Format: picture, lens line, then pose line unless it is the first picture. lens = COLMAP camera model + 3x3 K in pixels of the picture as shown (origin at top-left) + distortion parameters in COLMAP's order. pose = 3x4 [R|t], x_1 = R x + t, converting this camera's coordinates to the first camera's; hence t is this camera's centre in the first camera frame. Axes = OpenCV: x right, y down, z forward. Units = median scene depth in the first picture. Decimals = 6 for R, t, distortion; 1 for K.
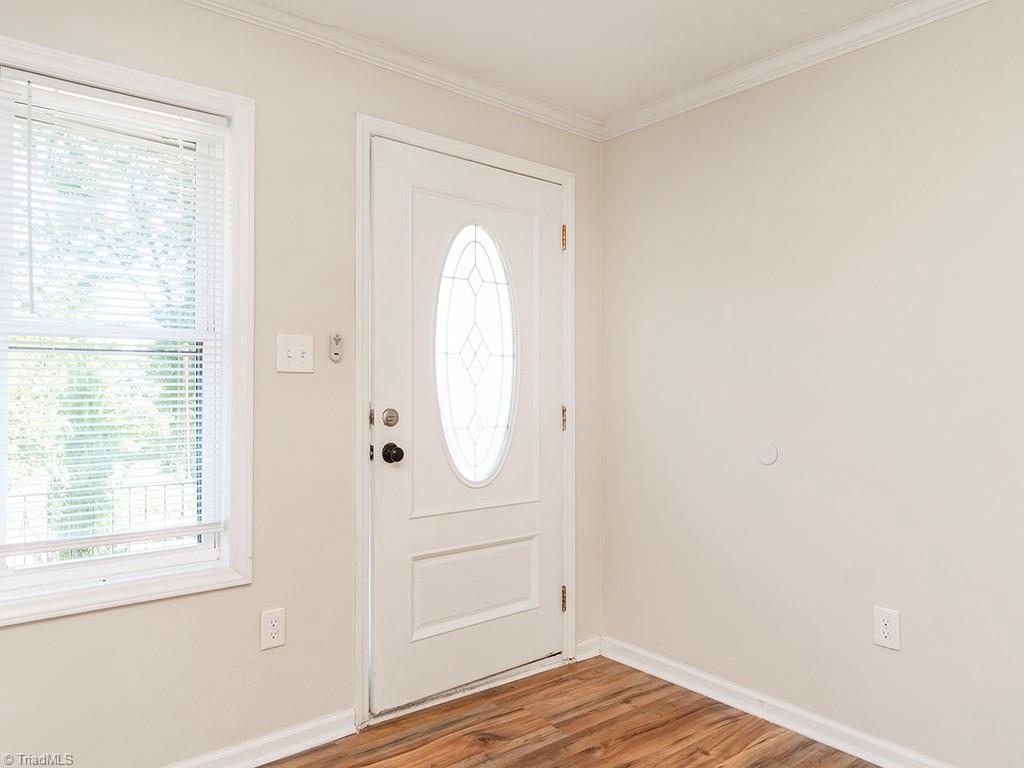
lens RADIAL K [[716.9, 0, 515.9], [0, 716.9, 388.3], [0, 0, 1]] dist [0.004019, -0.002523]
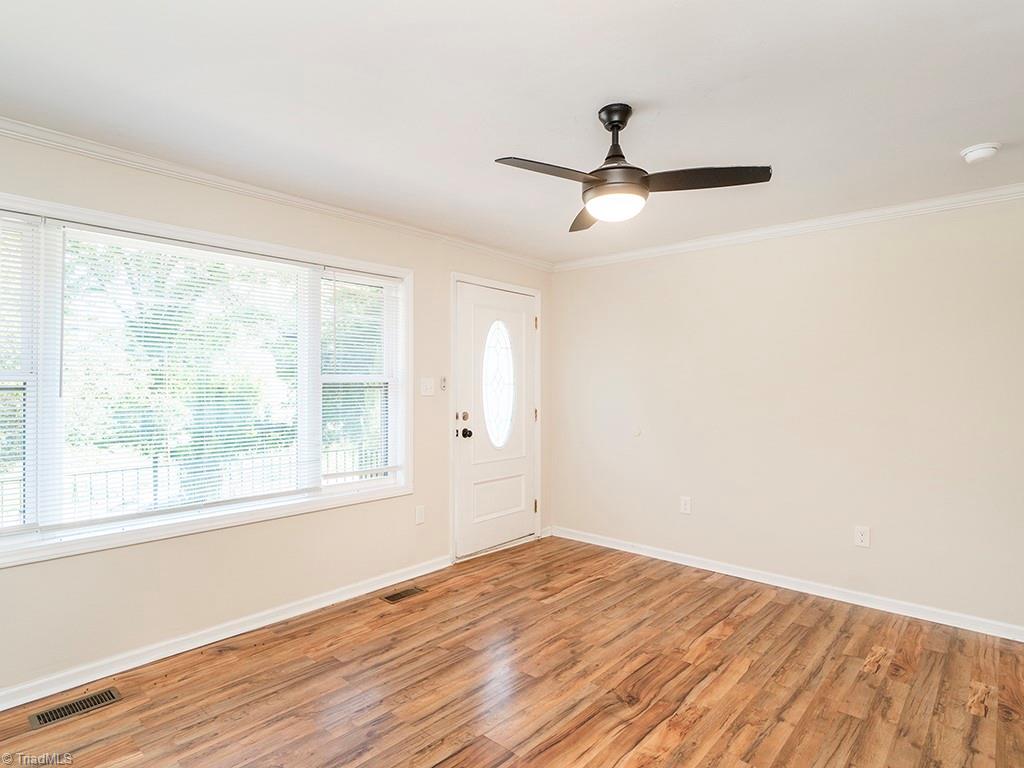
lens RADIAL K [[593.0, 0, 517.4], [0, 593.0, 381.5], [0, 0, 1]] dist [-0.001072, 0.001862]
pose [[0.983852, 0.004455, 0.178929, -0.321514], [-0.004371, 0.999990, -0.000867, -0.057175], [-0.178931, 0.000071, 0.983862, -0.697698]]
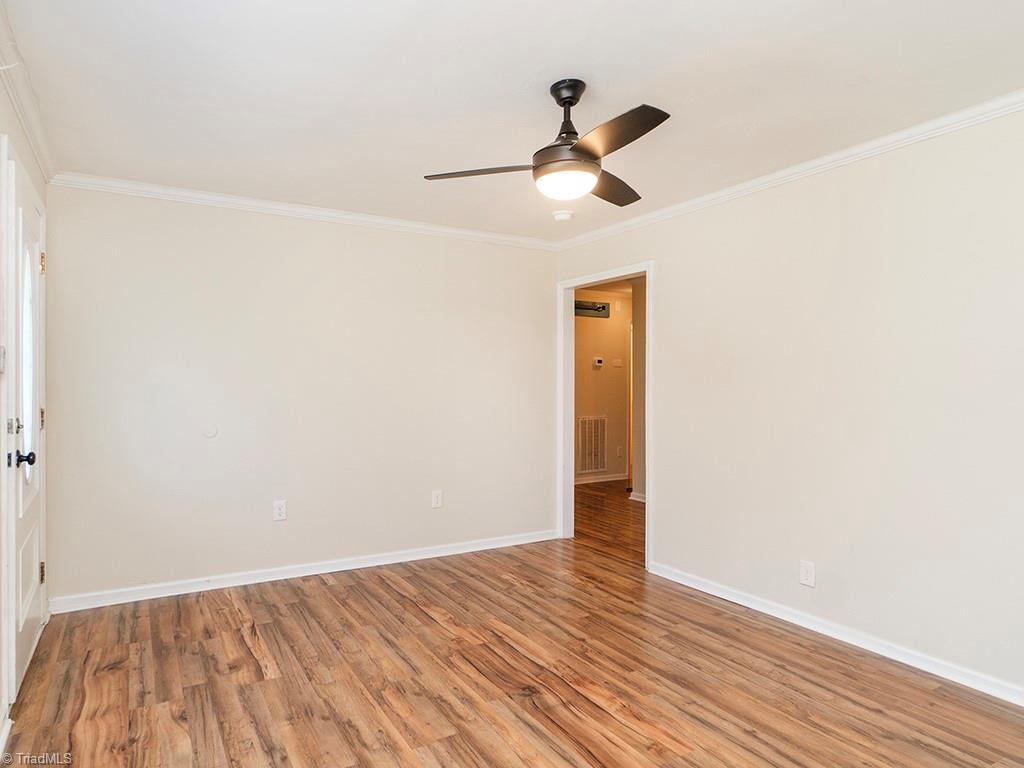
lens RADIAL K [[597.6, 0, 482.6], [0, 597.6, 380.4], [0, 0, 1]] dist [-0.003479, 0.005527]
pose [[0.146969, 0.001241, 0.989140, -0.923625], [-0.008124, 0.999967, -0.000047, -0.032396], [-0.989108, -0.008029, 0.146975, 0.168229]]
